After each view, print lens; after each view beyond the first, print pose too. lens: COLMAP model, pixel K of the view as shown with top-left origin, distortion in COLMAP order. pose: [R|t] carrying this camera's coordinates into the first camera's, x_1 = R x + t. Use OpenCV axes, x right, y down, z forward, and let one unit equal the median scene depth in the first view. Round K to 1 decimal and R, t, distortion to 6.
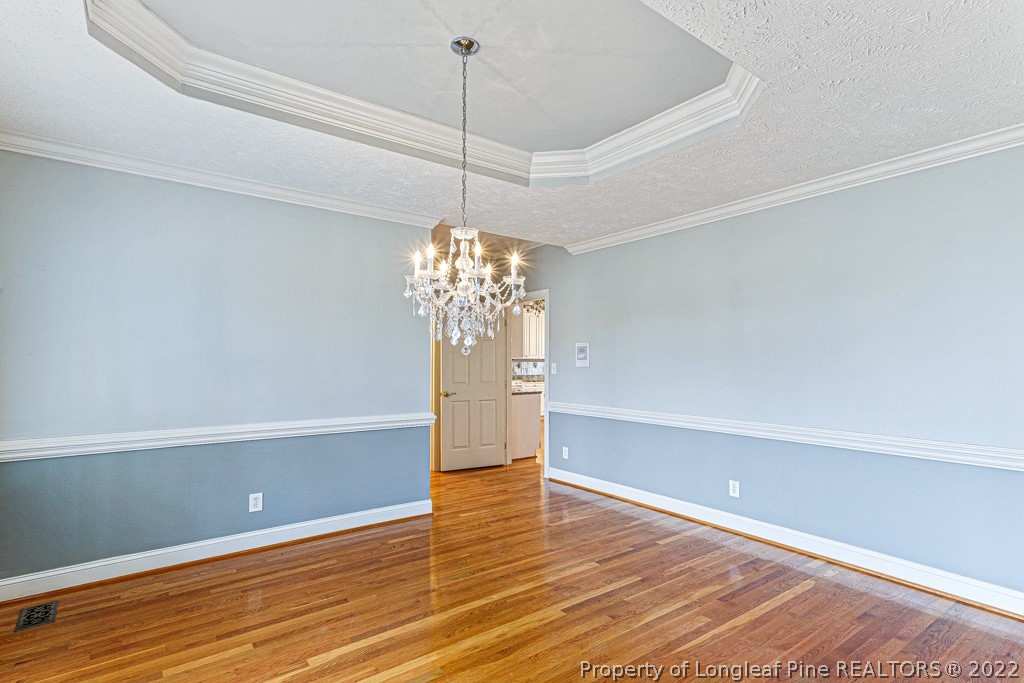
lens RADIAL K [[499.4, 0, 510.6], [0, 499.4, 351.9], [0, 0, 1]] dist [0.001797, 0.000293]
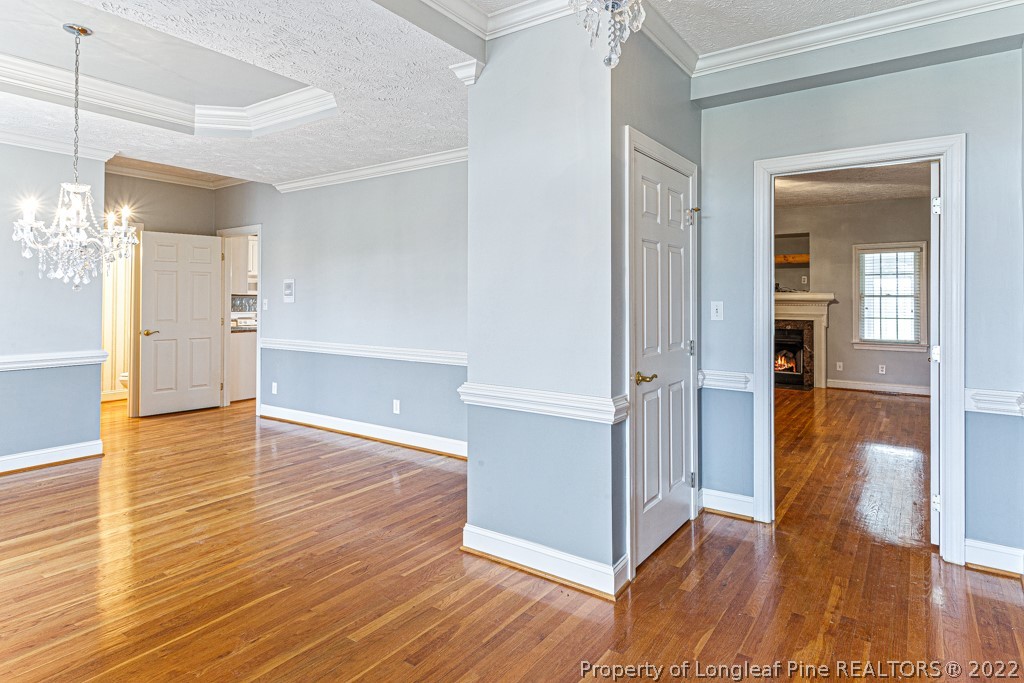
lens RADIAL K [[578.3, 0, 512.5], [0, 578.3, 283.7], [0, 0, 1]] dist [-0.003911, -0.000521]
pose [[0.946637, 0.009486, 0.322163, 0.196645], [-0.007529, 0.999945, -0.007322, -0.003937], [-0.322214, 0.004506, 0.946656, -0.270989]]
